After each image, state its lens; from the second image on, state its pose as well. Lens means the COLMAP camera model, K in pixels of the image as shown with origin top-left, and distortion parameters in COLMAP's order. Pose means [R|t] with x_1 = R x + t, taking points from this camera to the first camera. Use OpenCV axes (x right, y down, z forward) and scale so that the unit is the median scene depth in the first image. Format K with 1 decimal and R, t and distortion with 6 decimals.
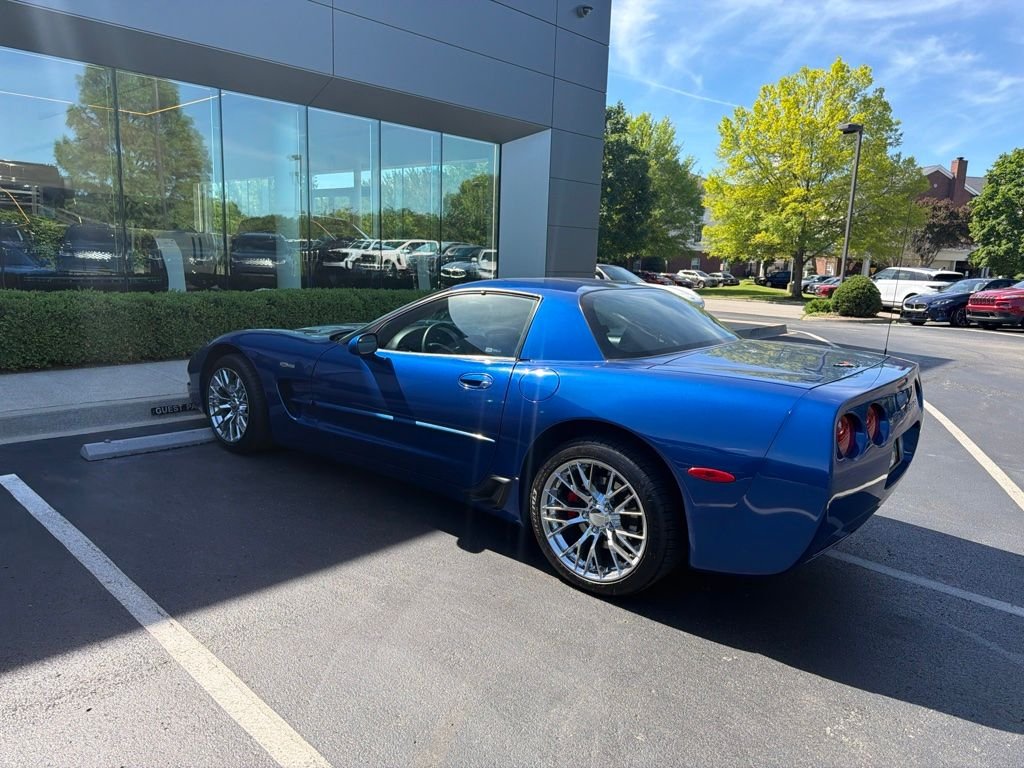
lens RADIAL K [[724.8, 0, 500.7], [0, 724.8, 402.2], [0, 0, 1]] dist [0.038562, -0.046575]
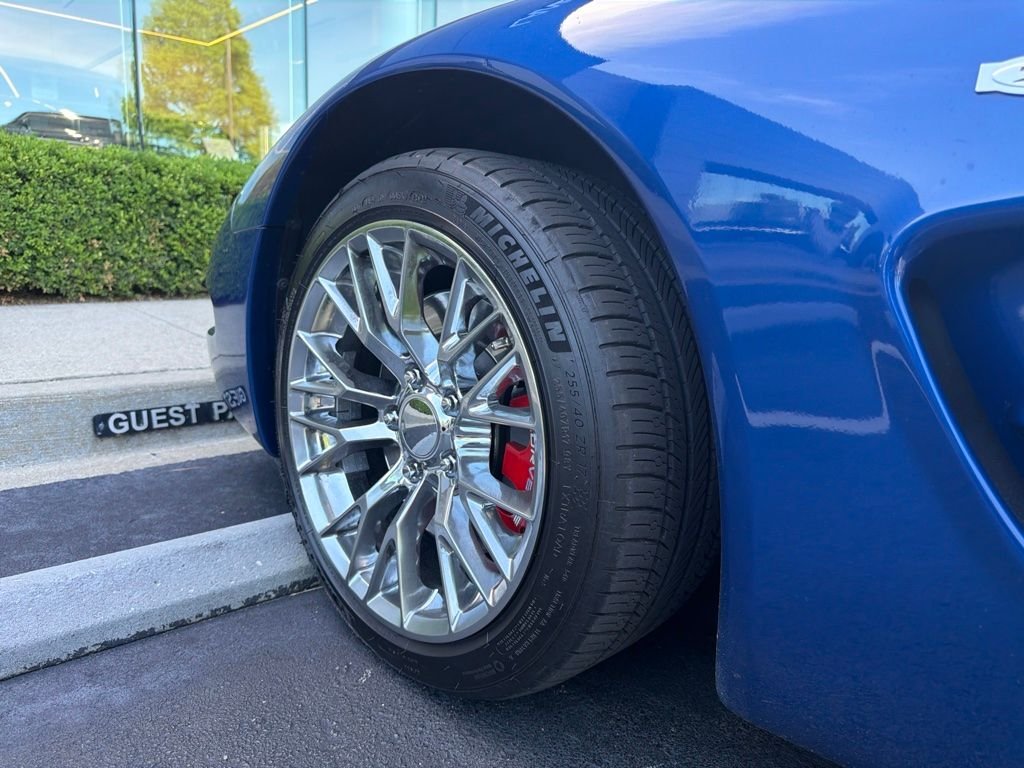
lens RADIAL K [[724.8, 0, 518.4], [0, 724.8, 382.9], [0, 0, 1]] dist [0.038562, -0.046575]
pose [[0.998249, 0.017516, -0.056497, -0.127164], [-0.017718, 0.999838, -0.003080, -0.003129], [0.056434, 0.004075, 0.998398, 0.312848]]
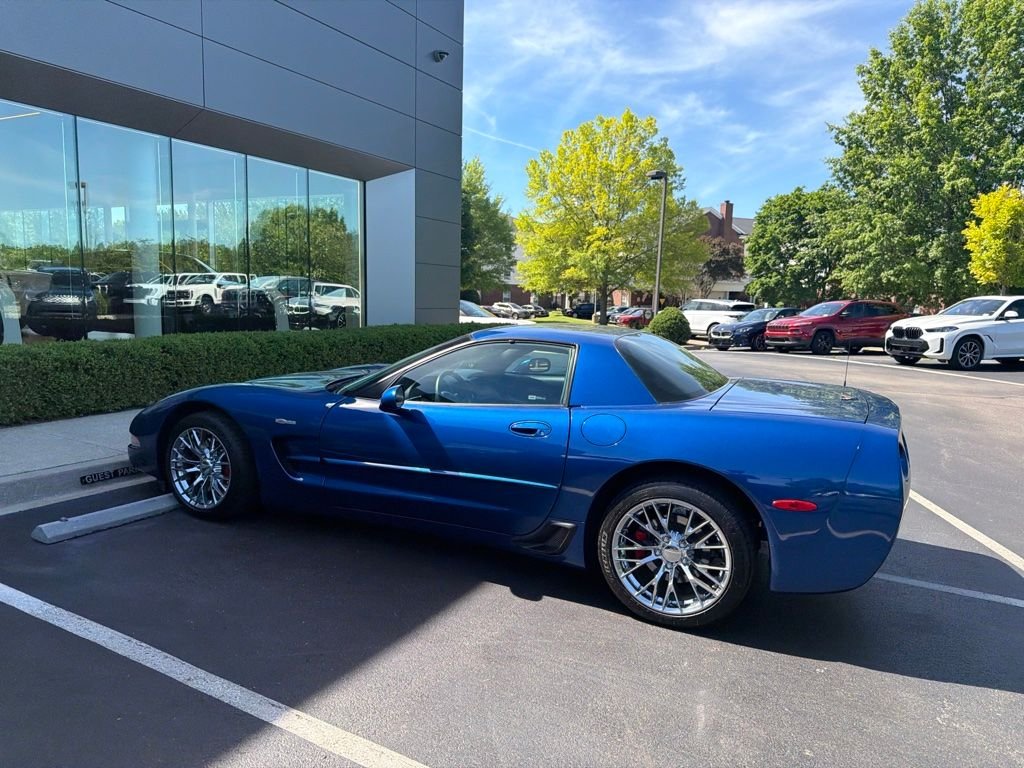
lens RADIAL K [[724.8, 0, 493.6], [0, 724.8, 414.7], [0, 0, 1]] dist [0.038562, -0.046575]
pose [[0.967727, -0.050591, 0.246871, -0.091864], [0.057200, 0.998169, -0.019668, -0.009200], [-0.245424, 0.033155, 0.968849, 0.008284]]
